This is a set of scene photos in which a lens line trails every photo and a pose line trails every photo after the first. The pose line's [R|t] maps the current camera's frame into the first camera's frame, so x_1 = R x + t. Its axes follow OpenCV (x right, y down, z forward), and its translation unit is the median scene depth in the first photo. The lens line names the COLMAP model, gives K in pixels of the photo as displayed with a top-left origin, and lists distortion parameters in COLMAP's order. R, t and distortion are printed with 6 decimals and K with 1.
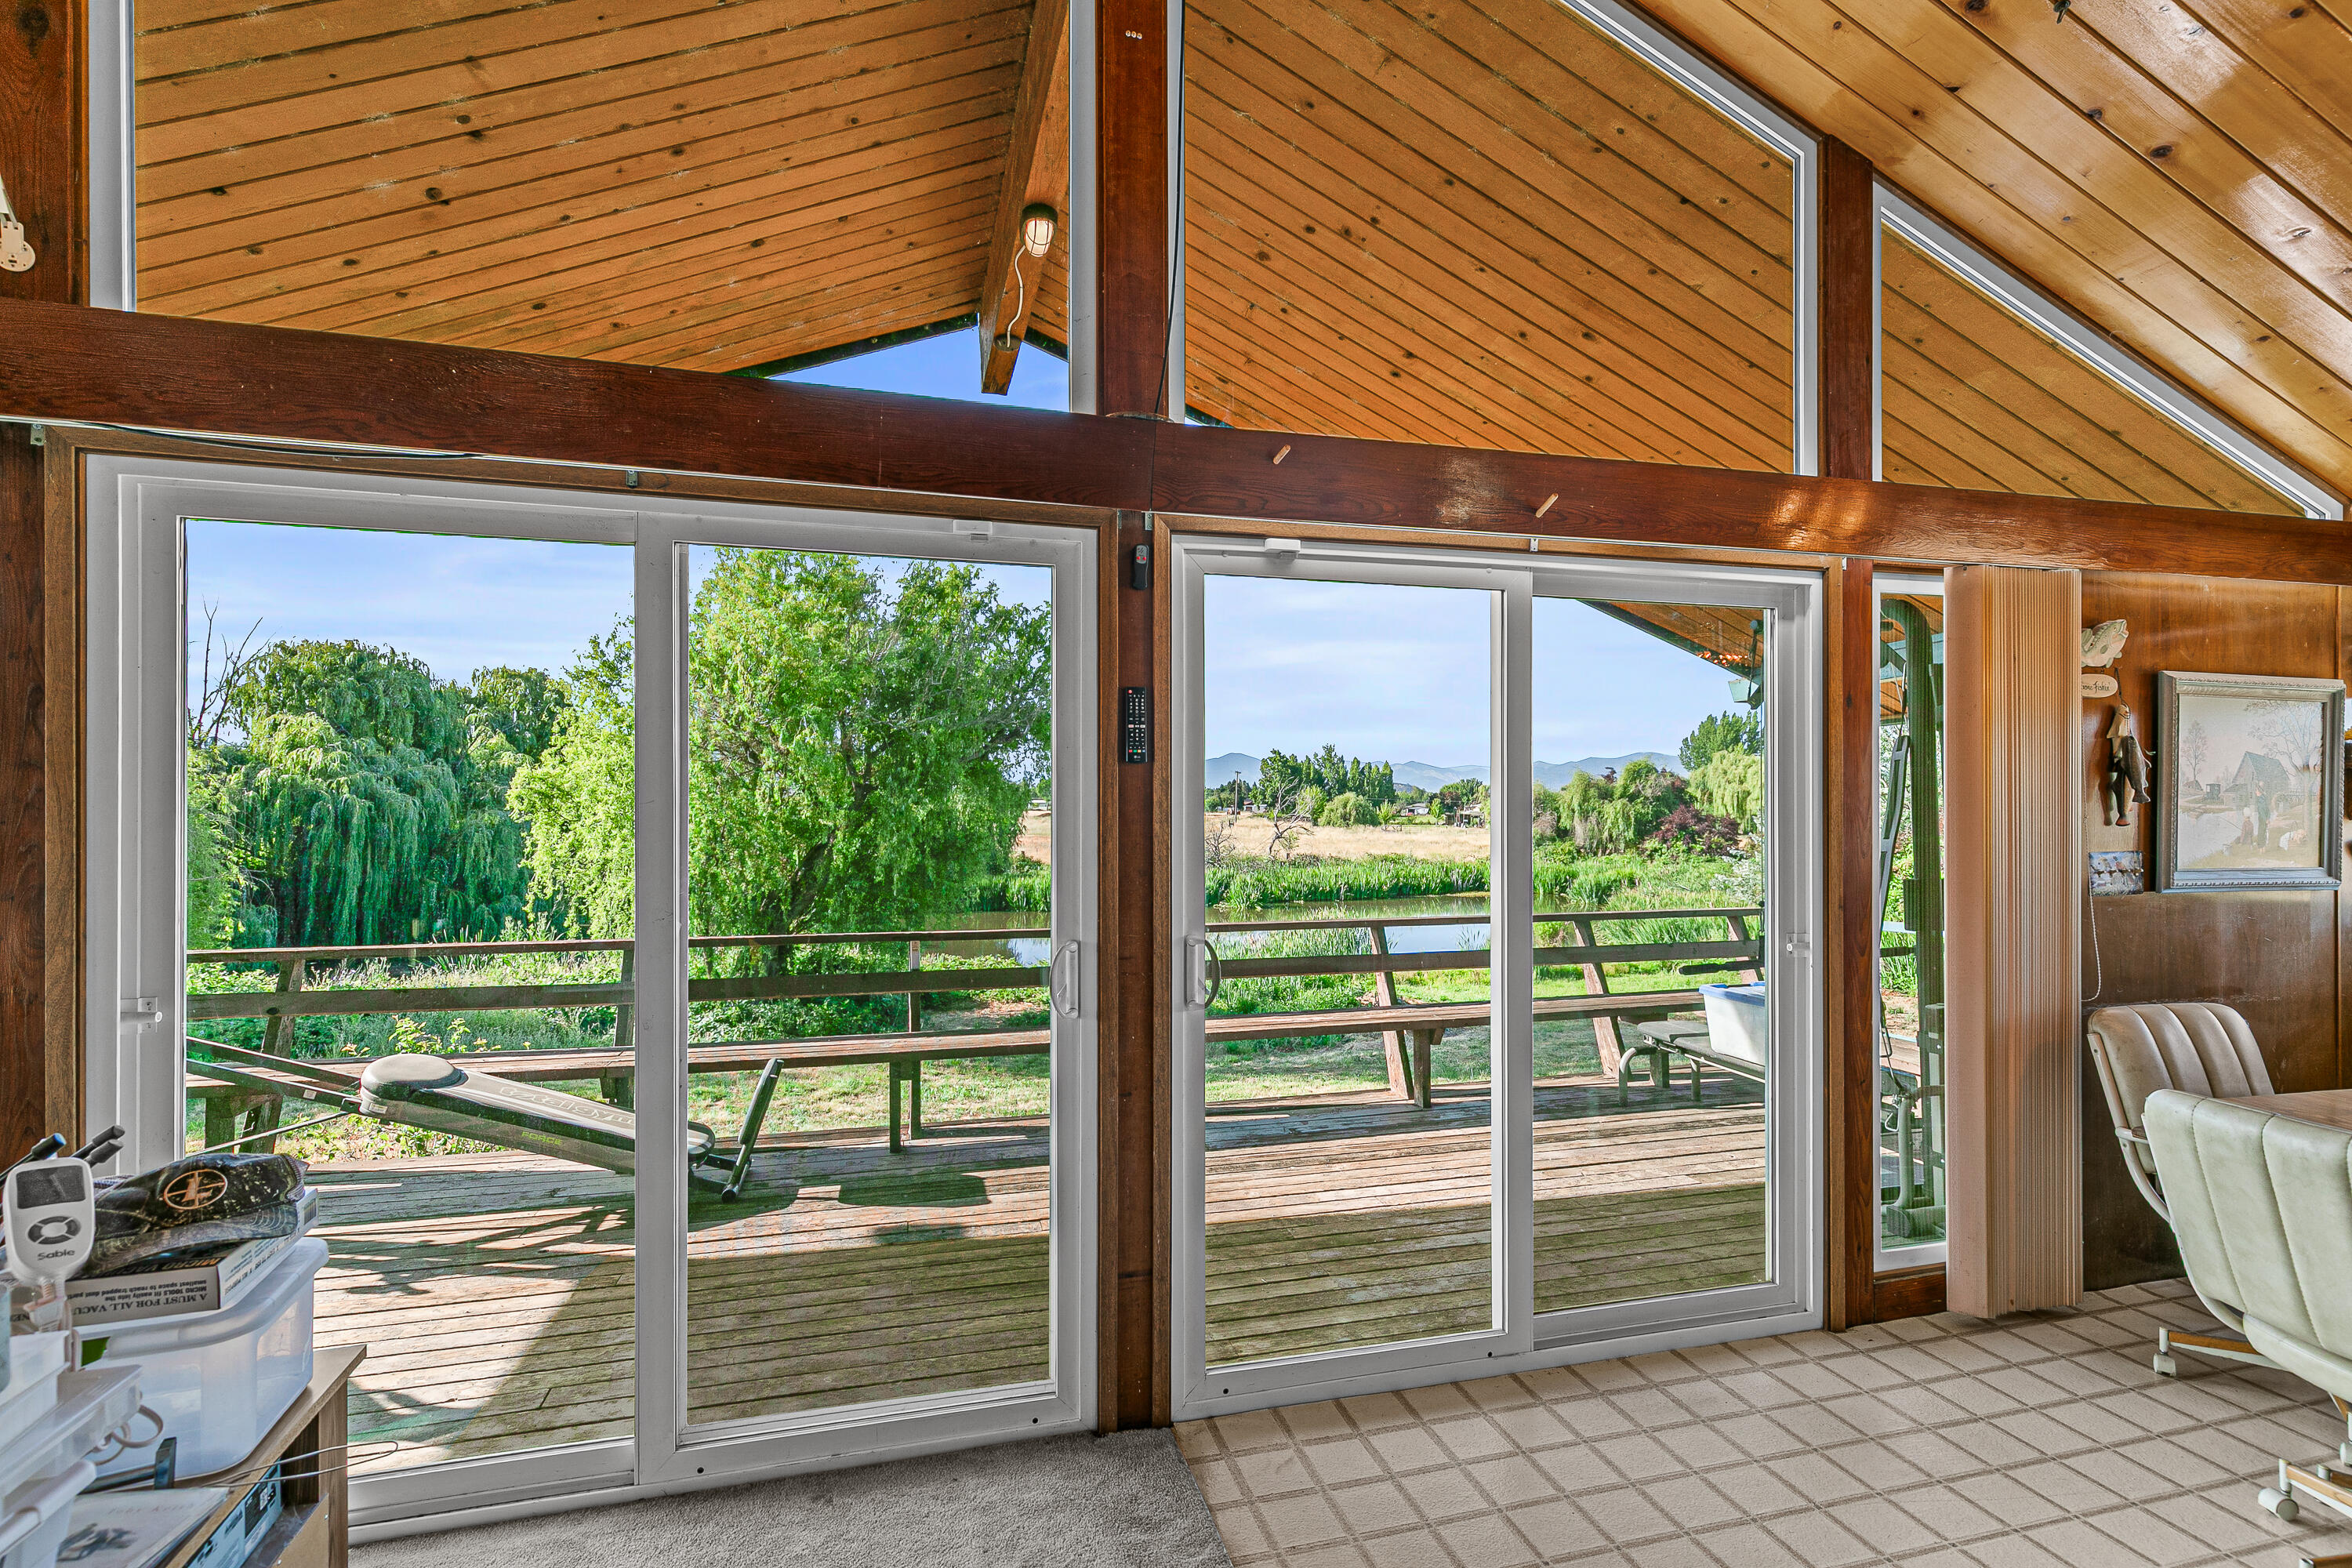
lens RADIAL K [[1057.8, 0, 1178.7], [0, 1057.8, 801.1], [0, 0, 1]] dist [0.004593, -0.001758]
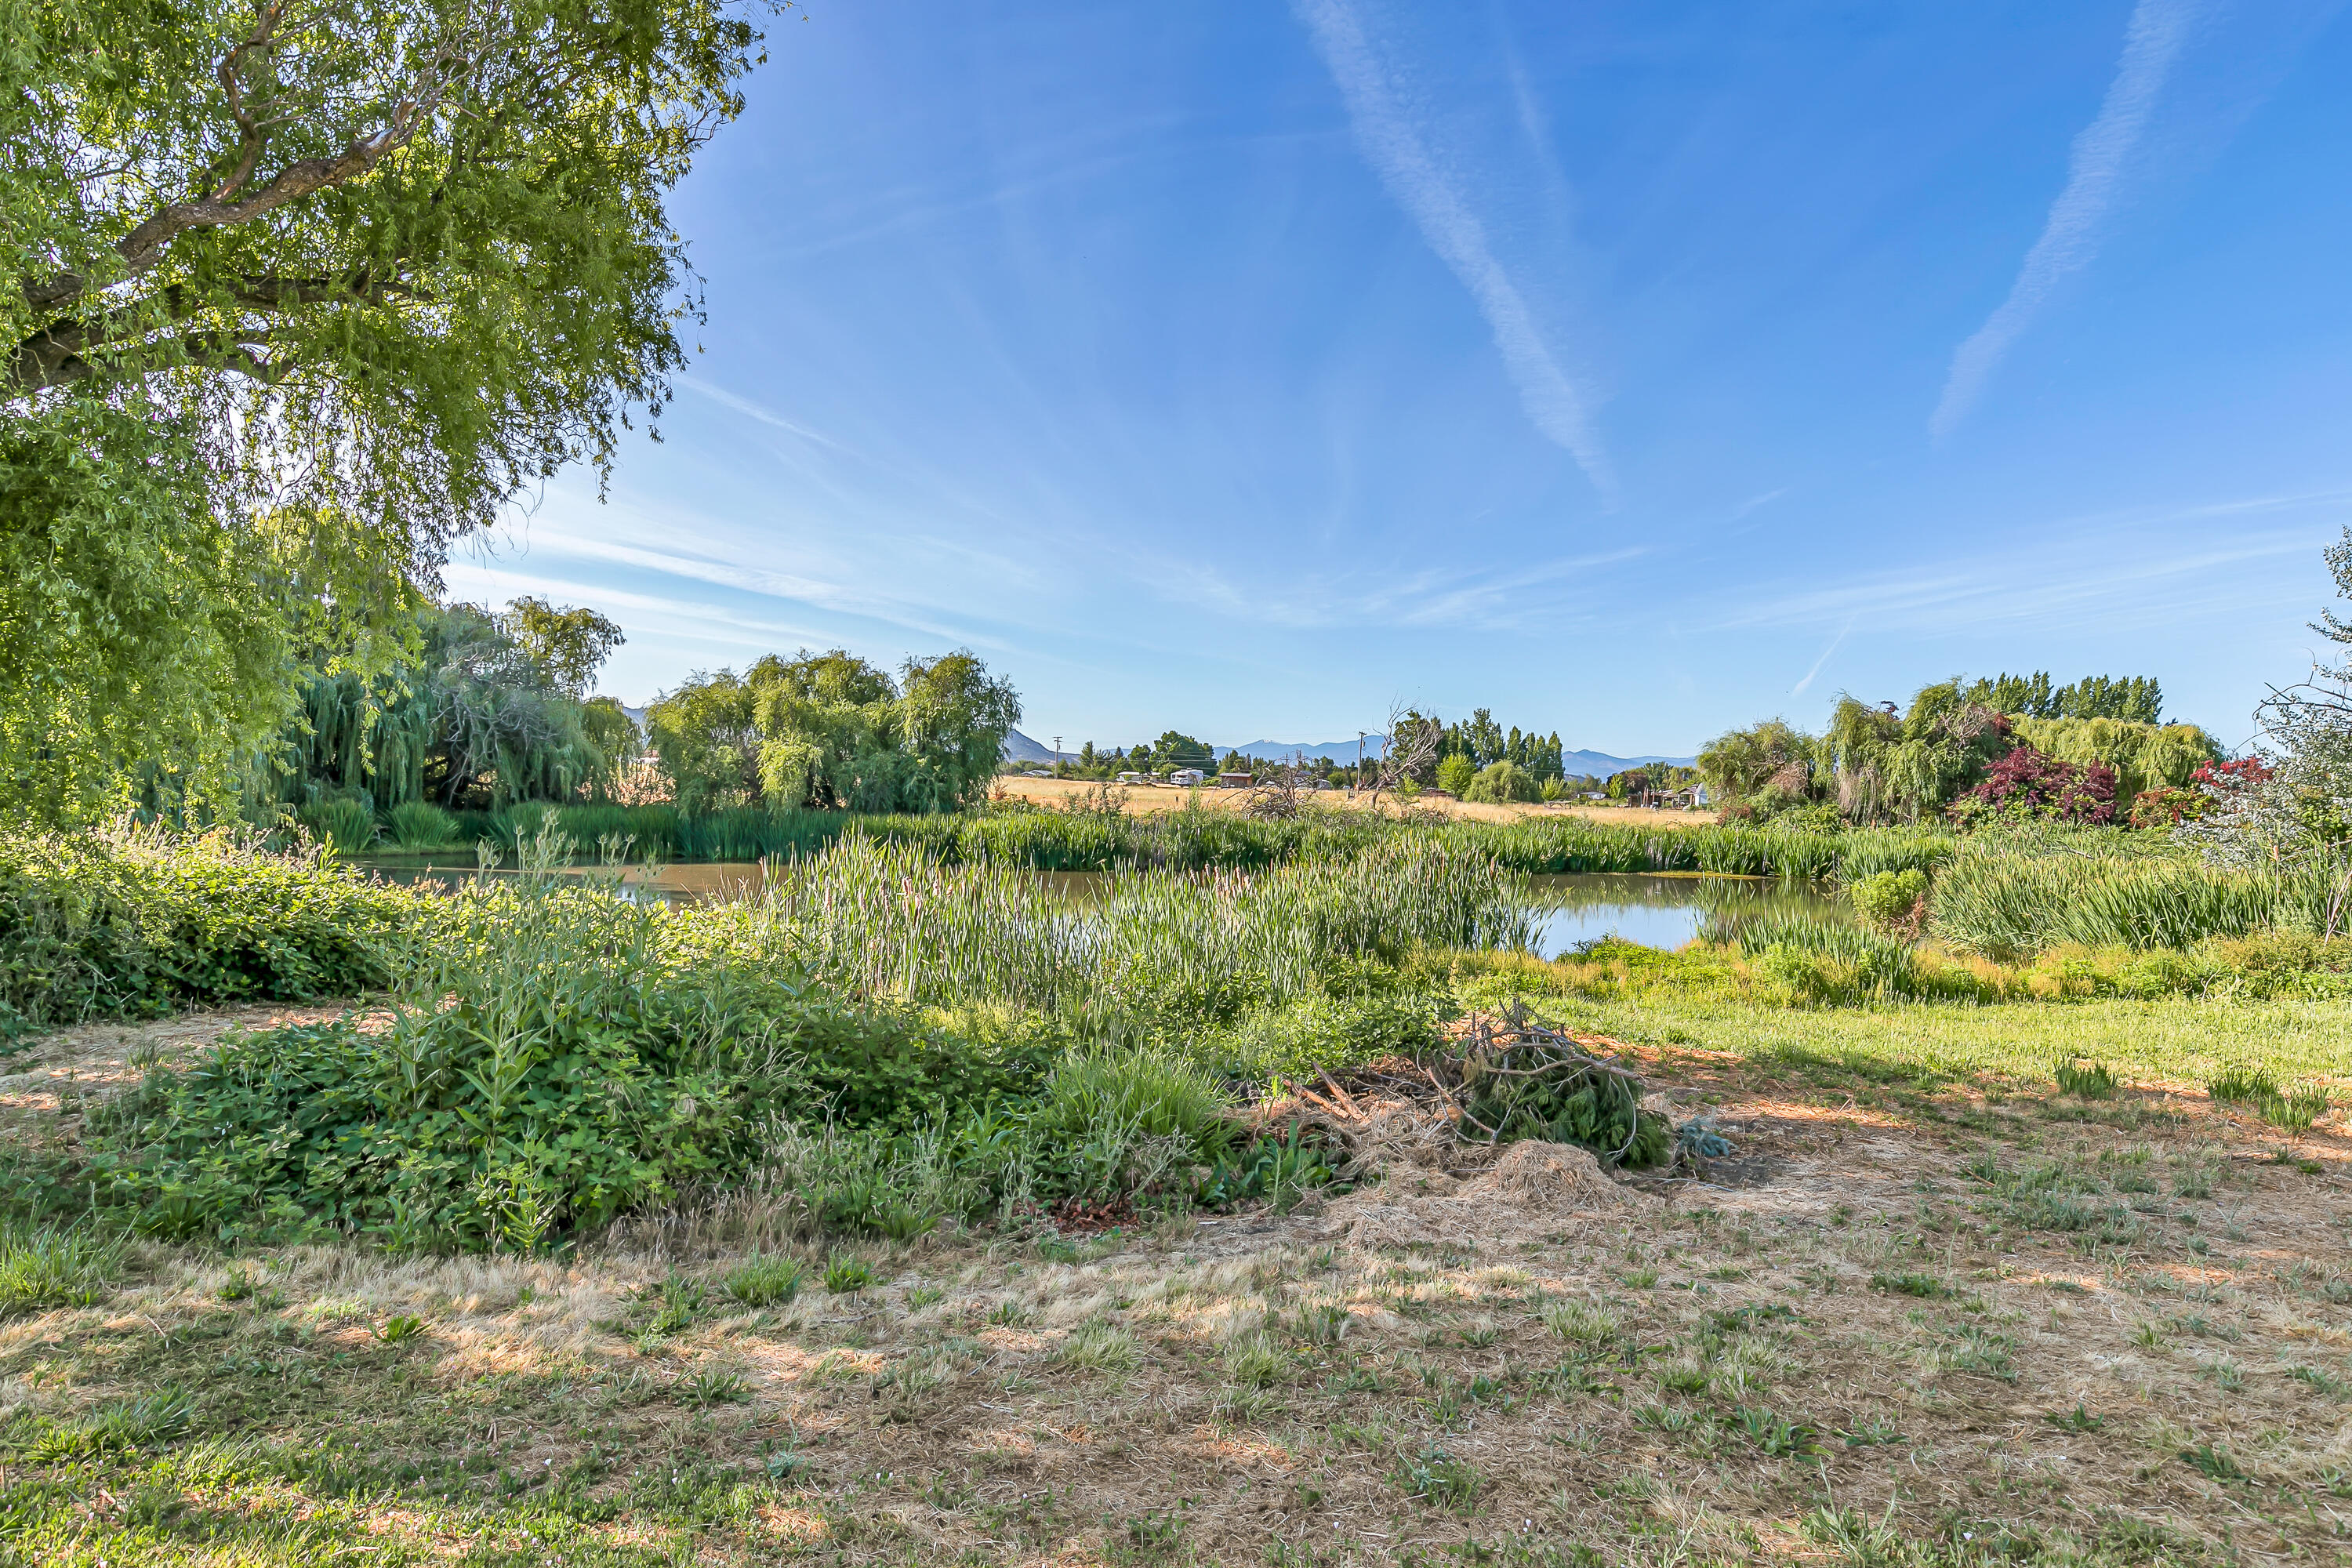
lens RADIAL K [[1148.0, 0, 1183.9], [0, 1148.0, 798.8], [0, 0, 1]] dist [-0.013224, 0.000145]
pose [[0.992649, 0.026415, -0.118107, 0.220985], [-0.026098, 0.999650, 0.004224, 0.188887], [0.118177, -0.001110, 0.992992, 1.042431]]
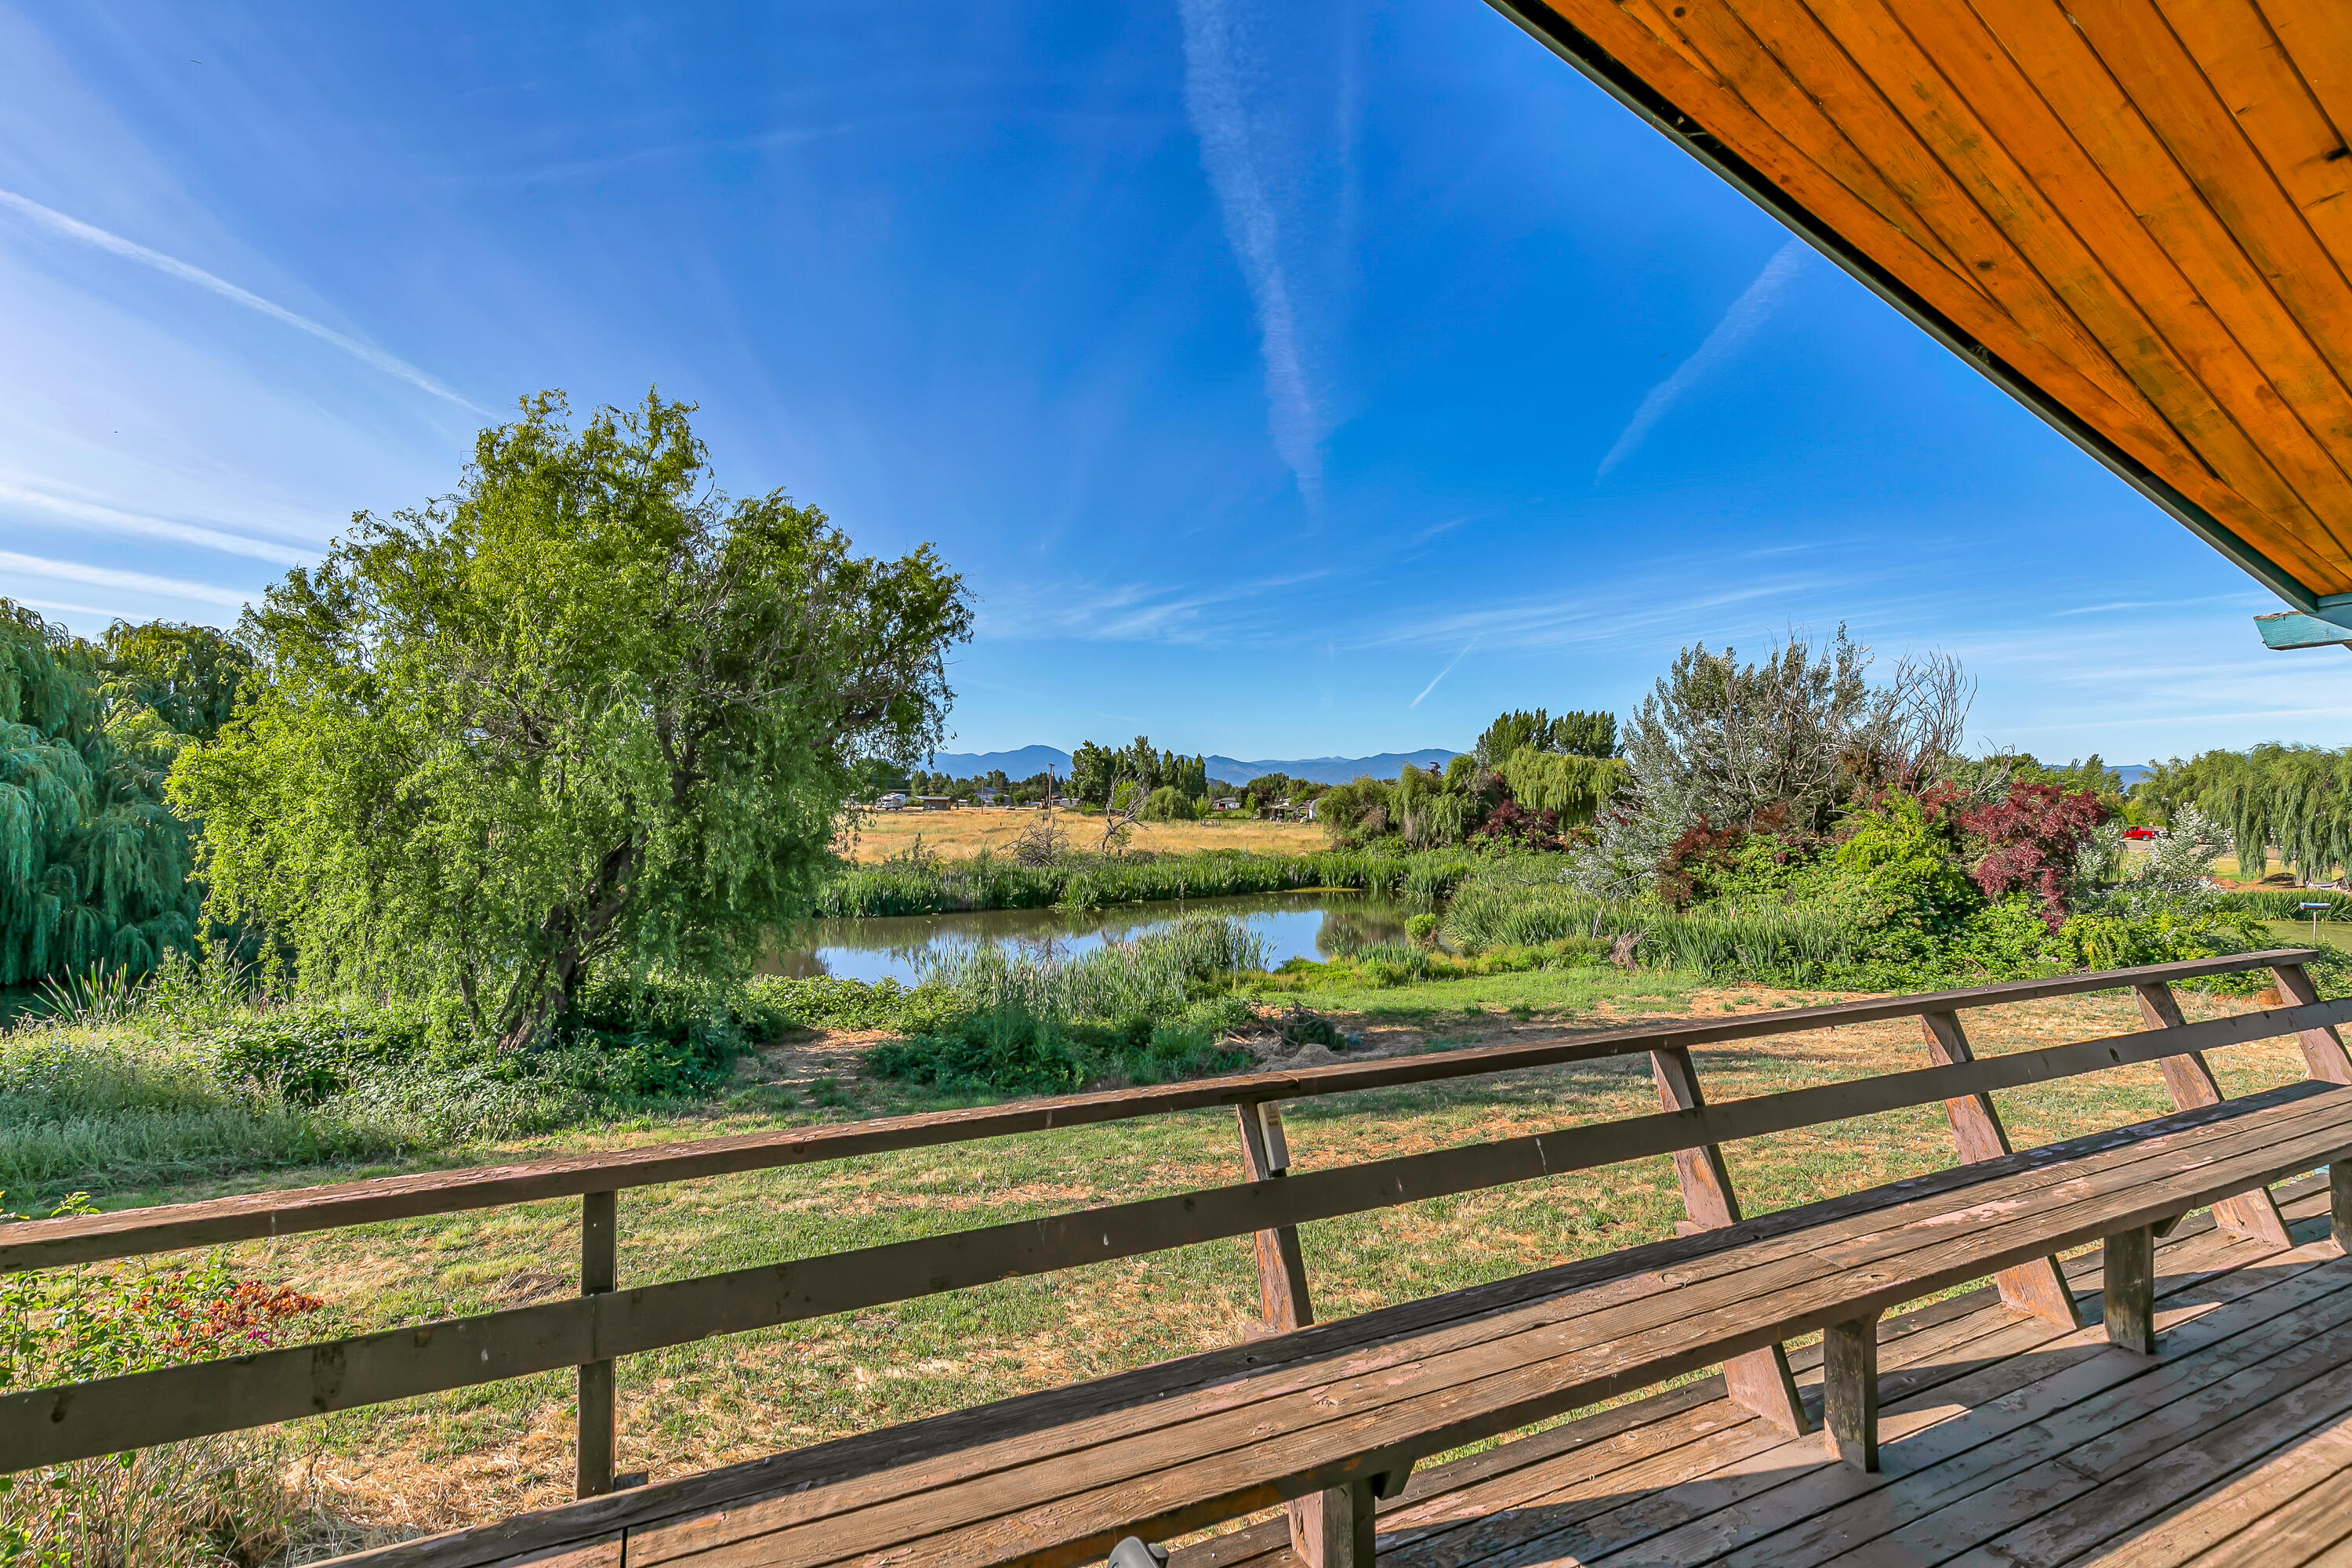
lens RADIAL K [[1076.8, 0, 1180.3], [0, 1076.8, 813.3], [0, 0, 1]] dist [0.007769, -0.000515]
pose [[0.982038, -0.001178, 0.188679, -0.116306], [-0.002019, 0.999858, 0.016751, 0.000909], [-0.188672, -0.016831, 0.981896, 0.177701]]
